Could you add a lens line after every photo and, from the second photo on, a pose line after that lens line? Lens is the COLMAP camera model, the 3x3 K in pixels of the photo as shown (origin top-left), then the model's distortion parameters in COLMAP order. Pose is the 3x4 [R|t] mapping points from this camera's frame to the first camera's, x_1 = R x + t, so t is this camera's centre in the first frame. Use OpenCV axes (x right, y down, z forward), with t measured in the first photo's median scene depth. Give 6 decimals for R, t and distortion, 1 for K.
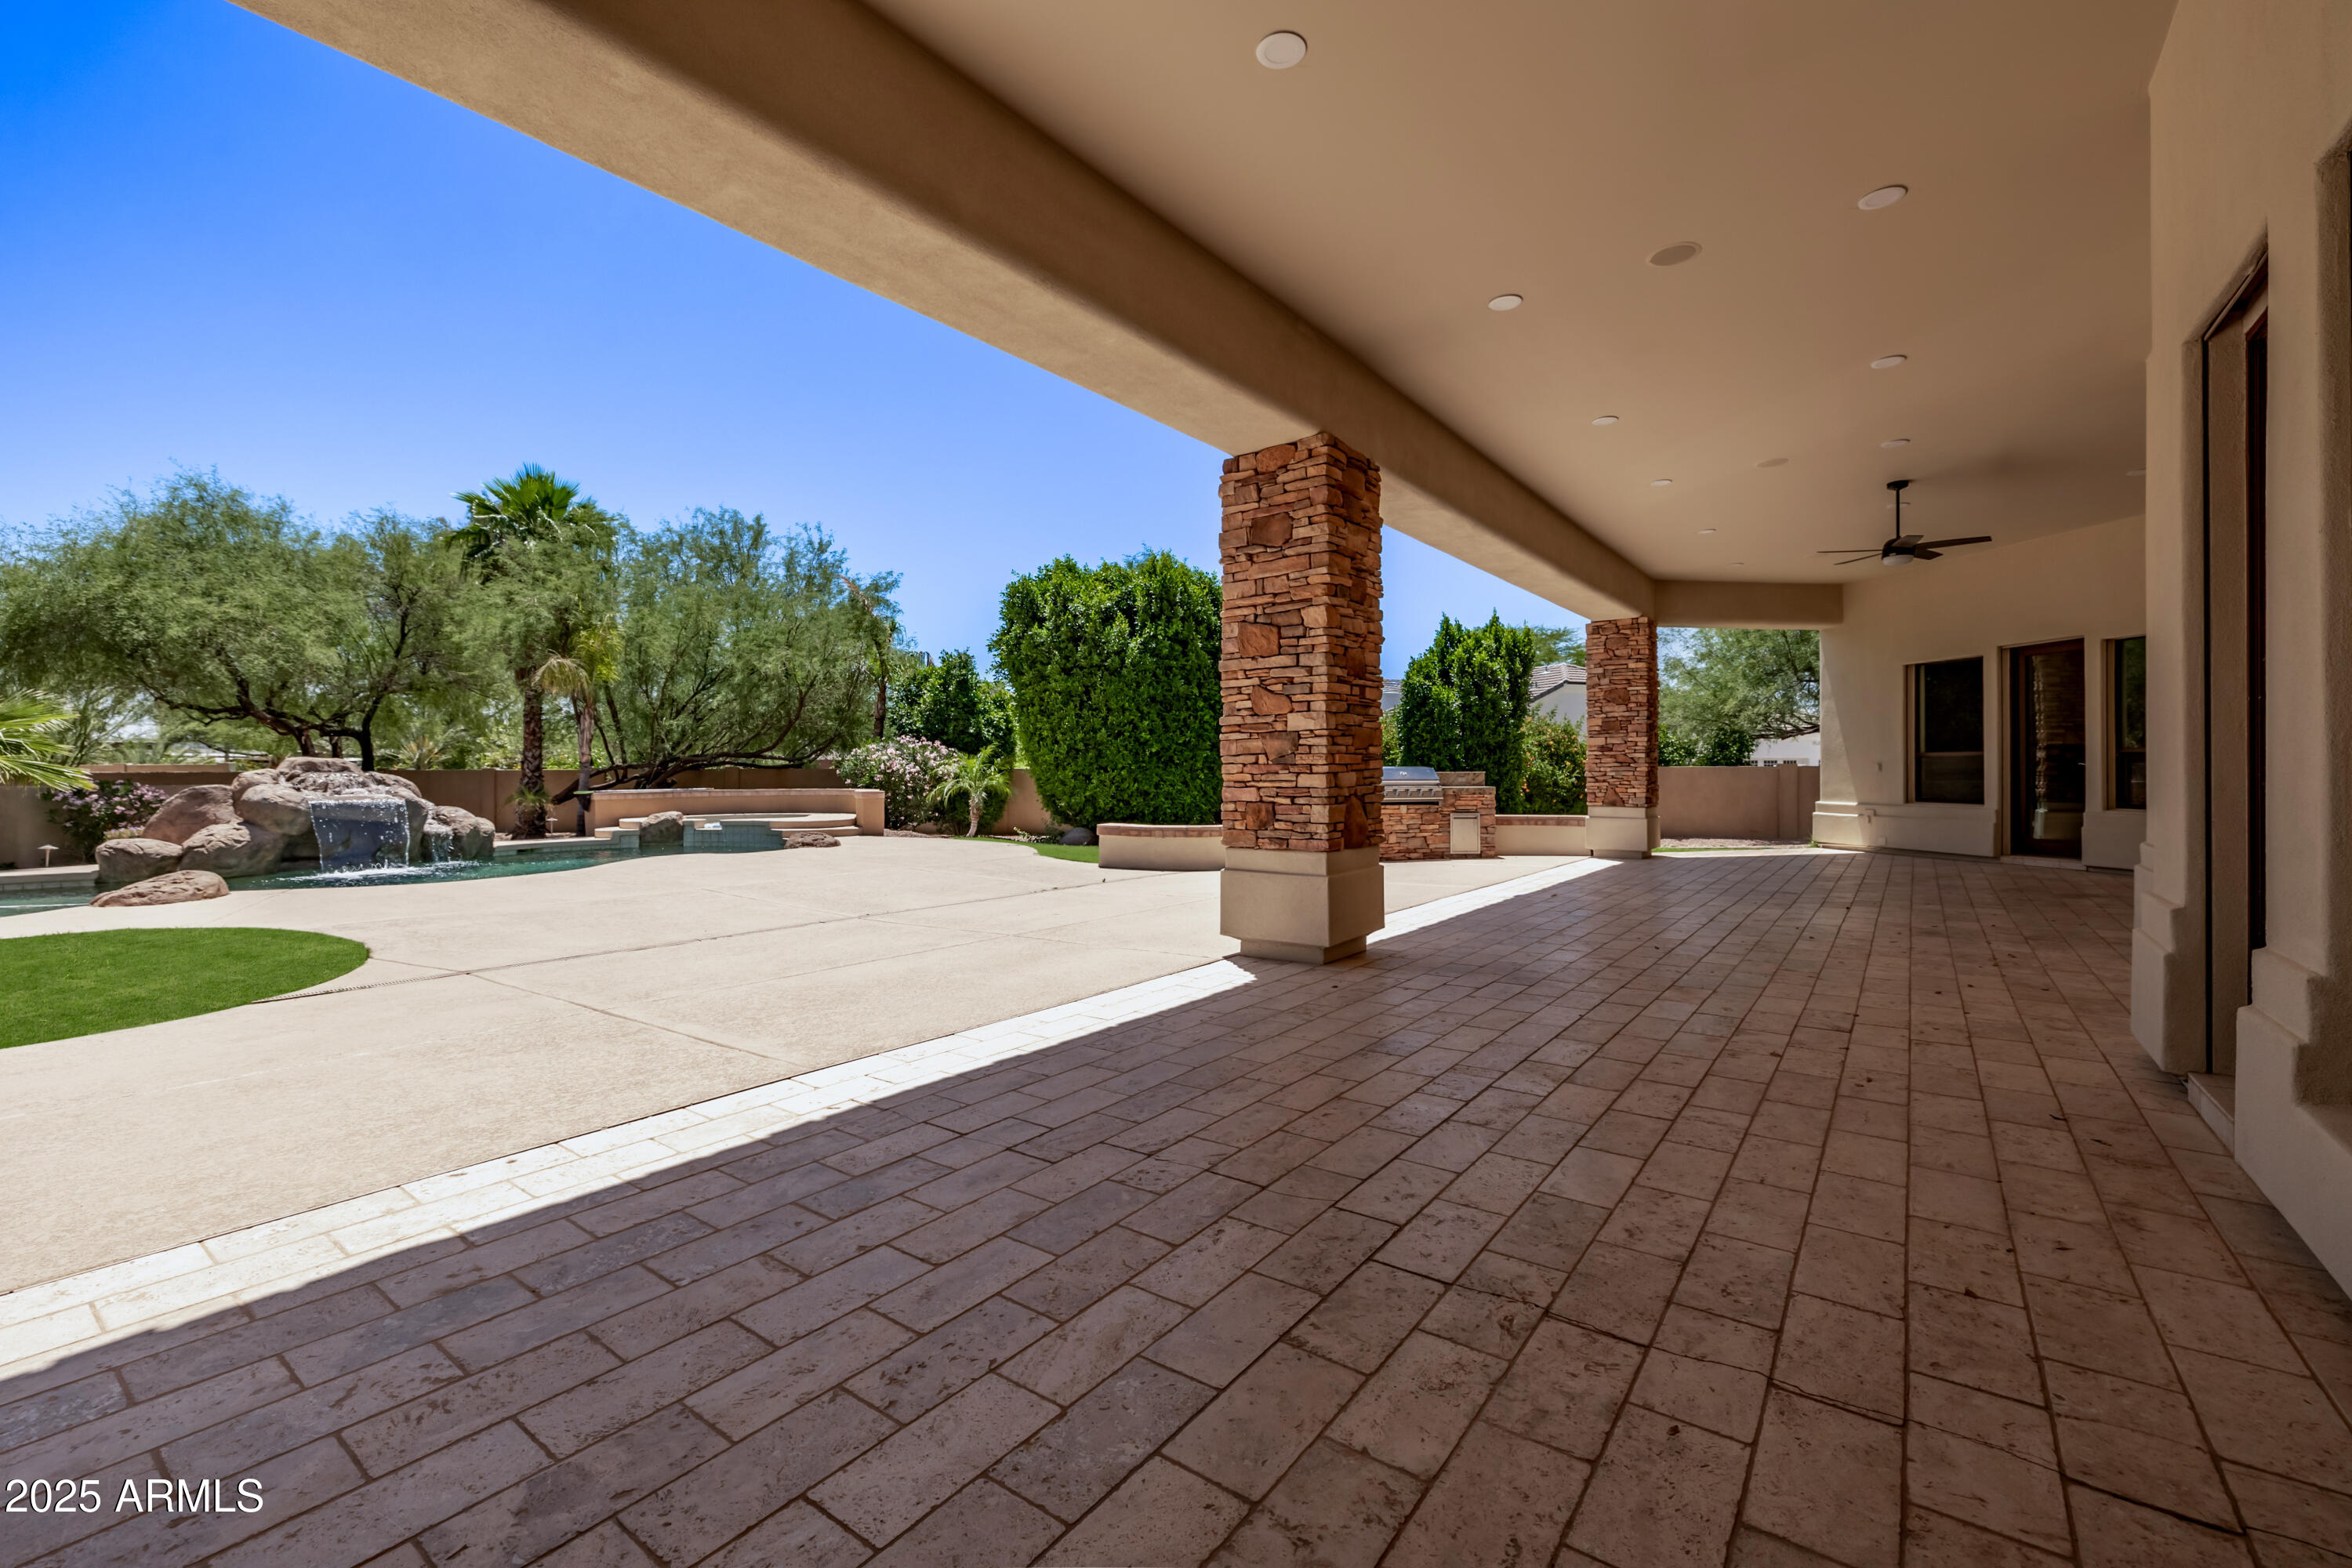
lens RADIAL K [[979.7, 0, 1167.5], [0, 979.7, 779.5], [0, 0, 1]] dist [-0.006604, -0.001609]
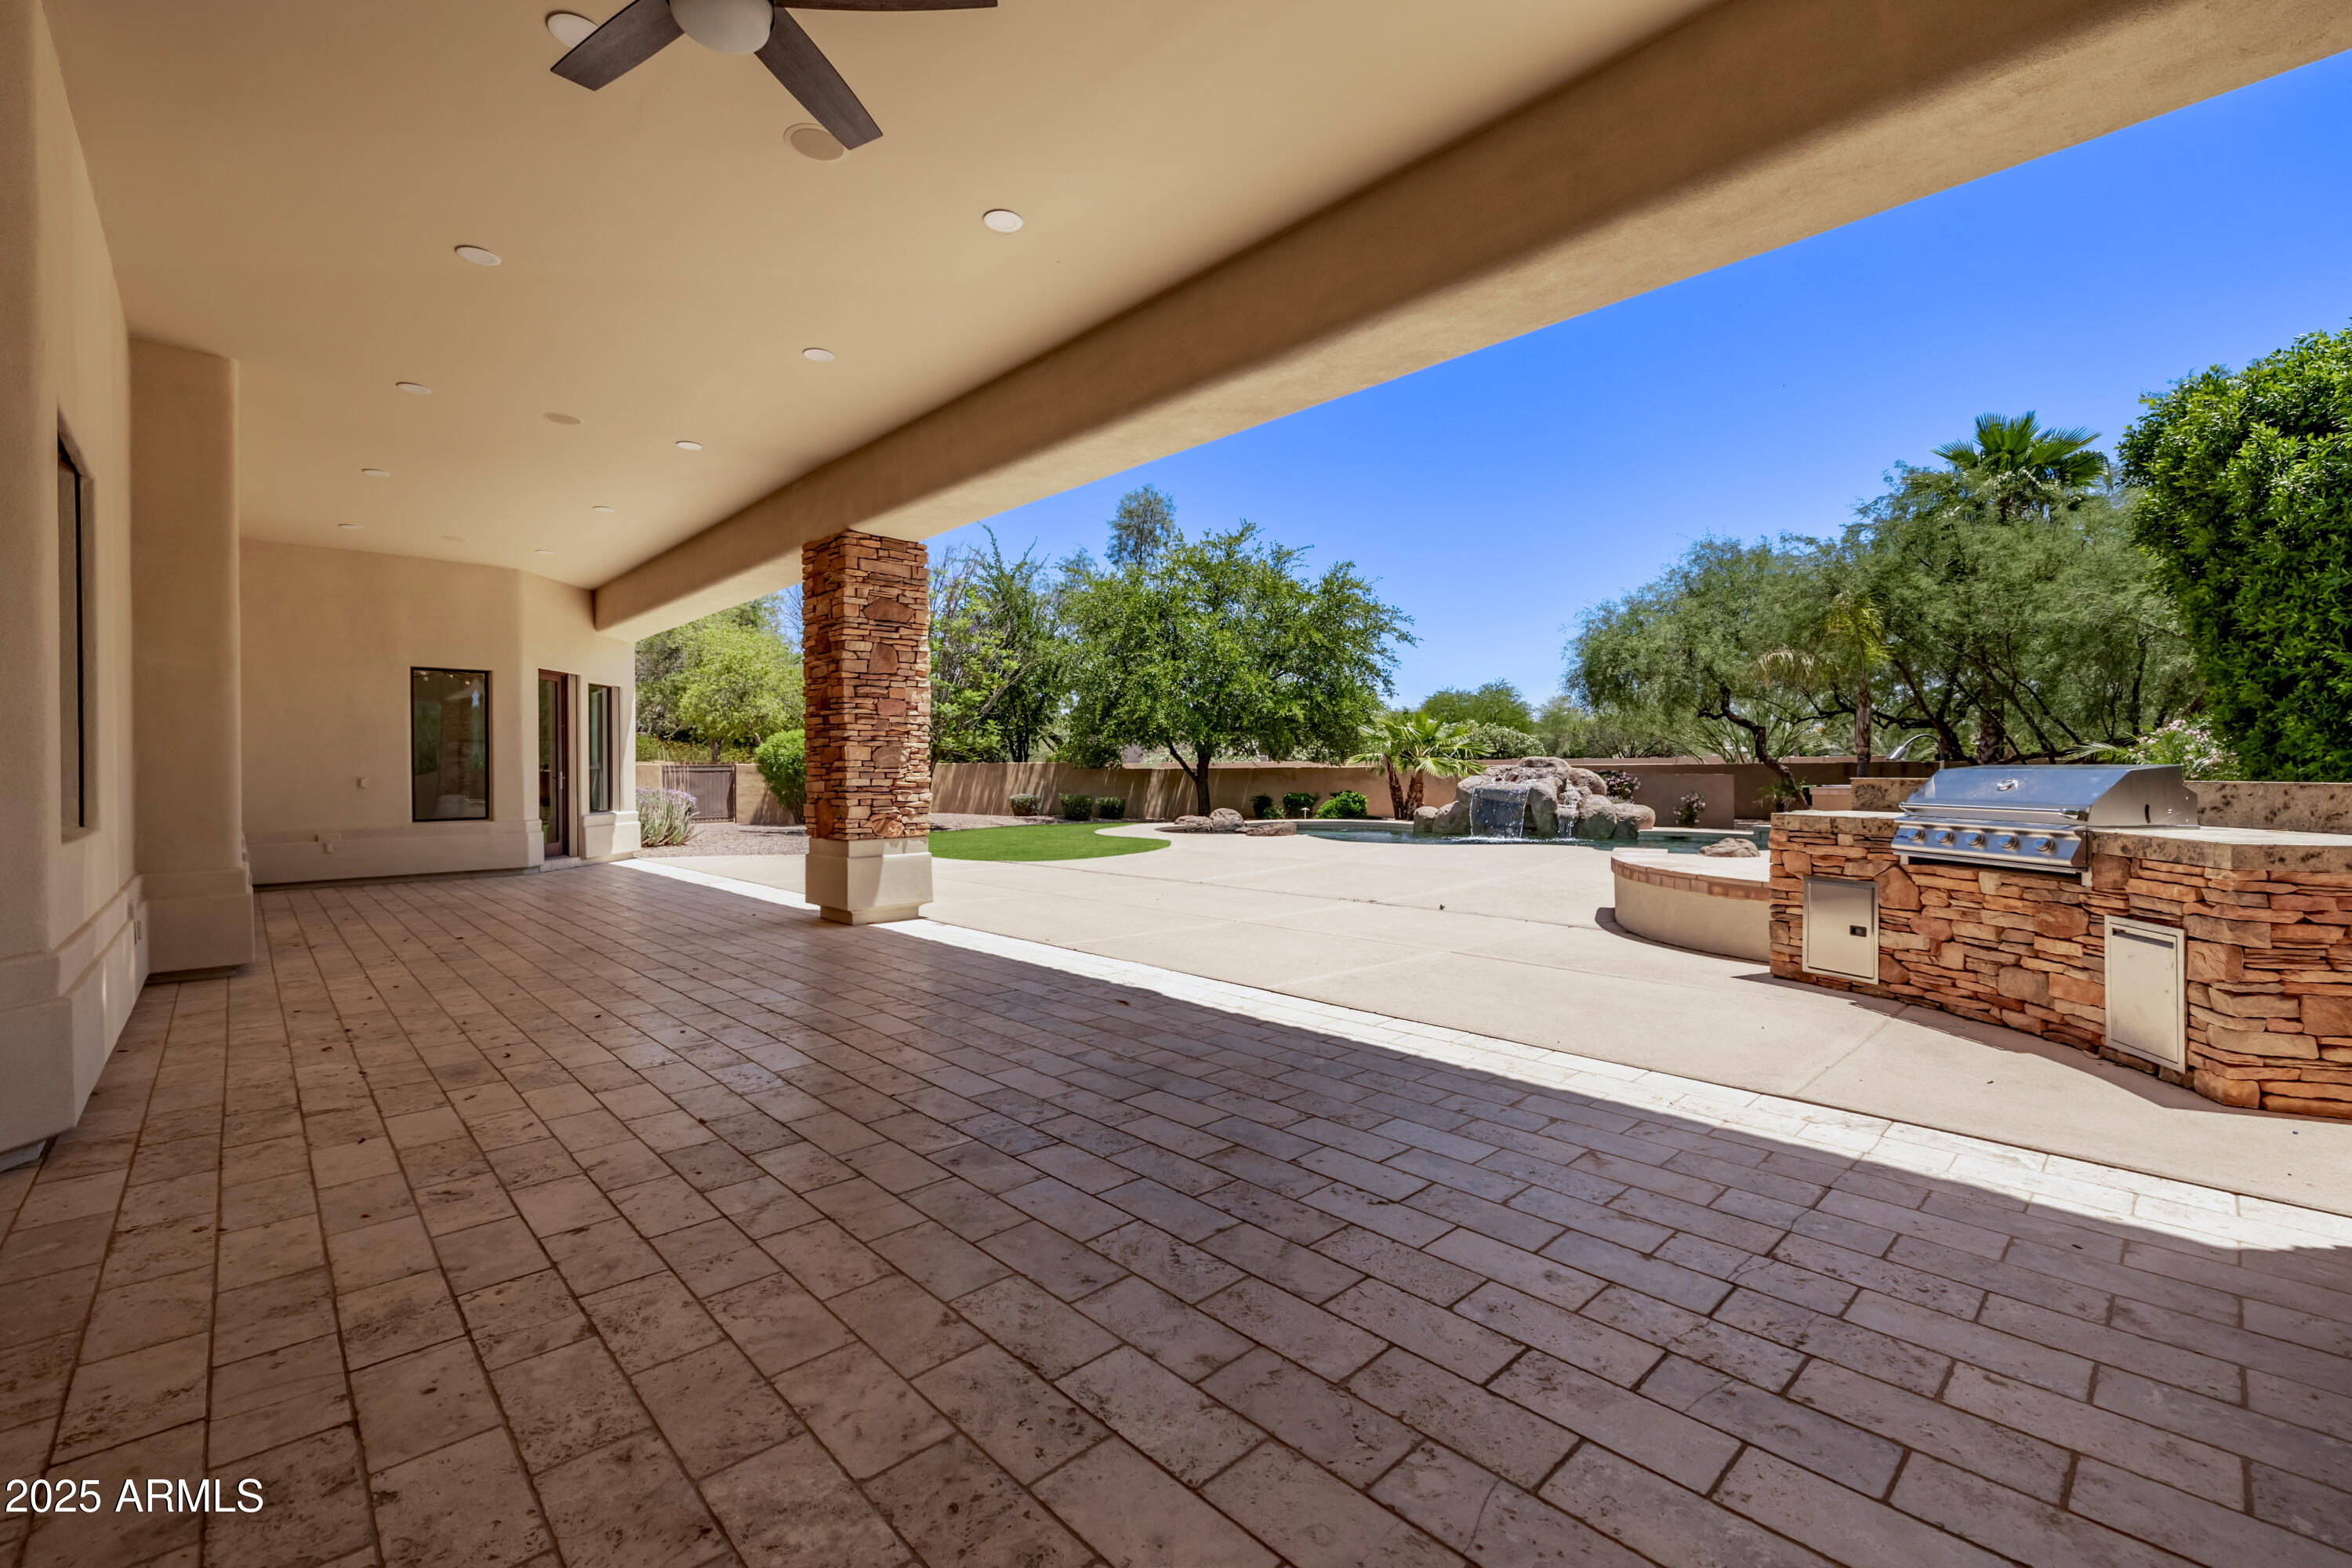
lens RADIAL K [[979.7, 0, 1172.9], [0, 979.7, 780.6], [0, 0, 1]] dist [-0.006604, -0.001609]
pose [[-0.171624, 0.017187, -0.985013, 0.491035], [0.002288, 0.999852, 0.017047, -0.010501], [0.985160, 0.000672, -0.171637, 0.587058]]
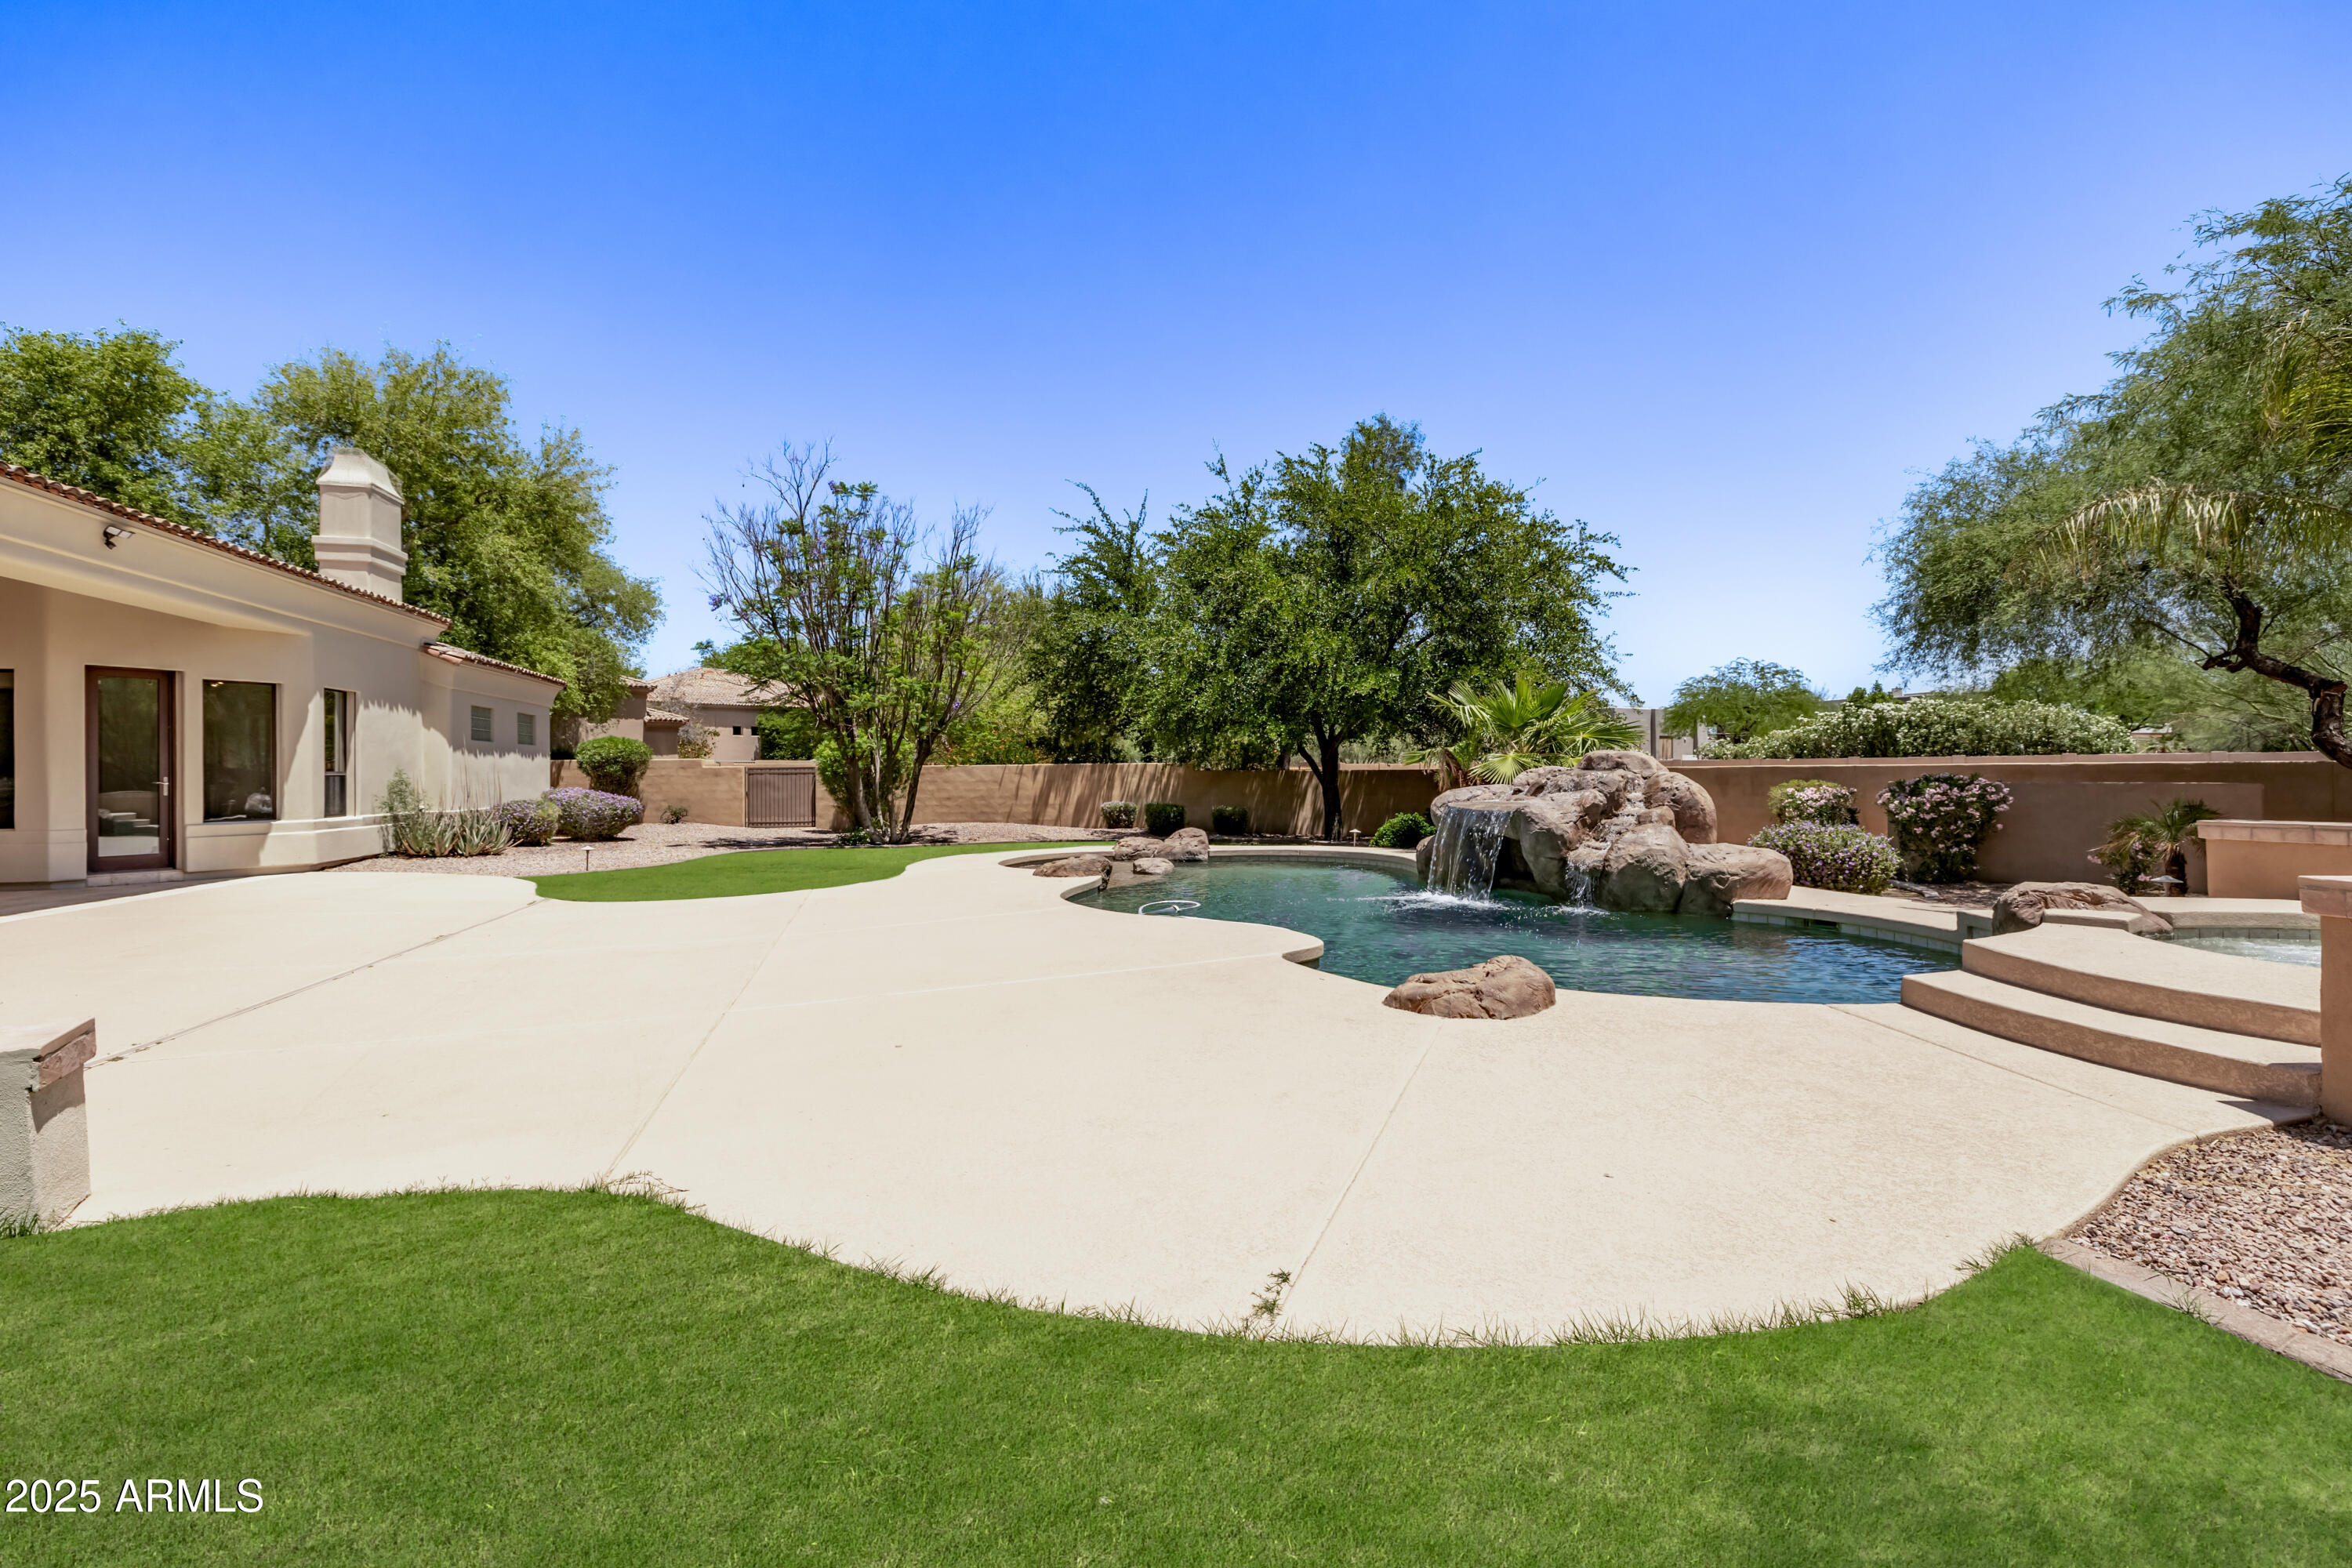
lens RADIAL K [[979.7, 0, 1158.1], [0, 979.7, 797.7], [0, 0, 1]] dist [-0.006604, -0.001609]
pose [[-0.645671, 0.029010, -0.763064, -0.051975], [0.008518, 0.999490, 0.030791, -0.009285], [0.763568, 0.013381, -0.645589, 0.992541]]
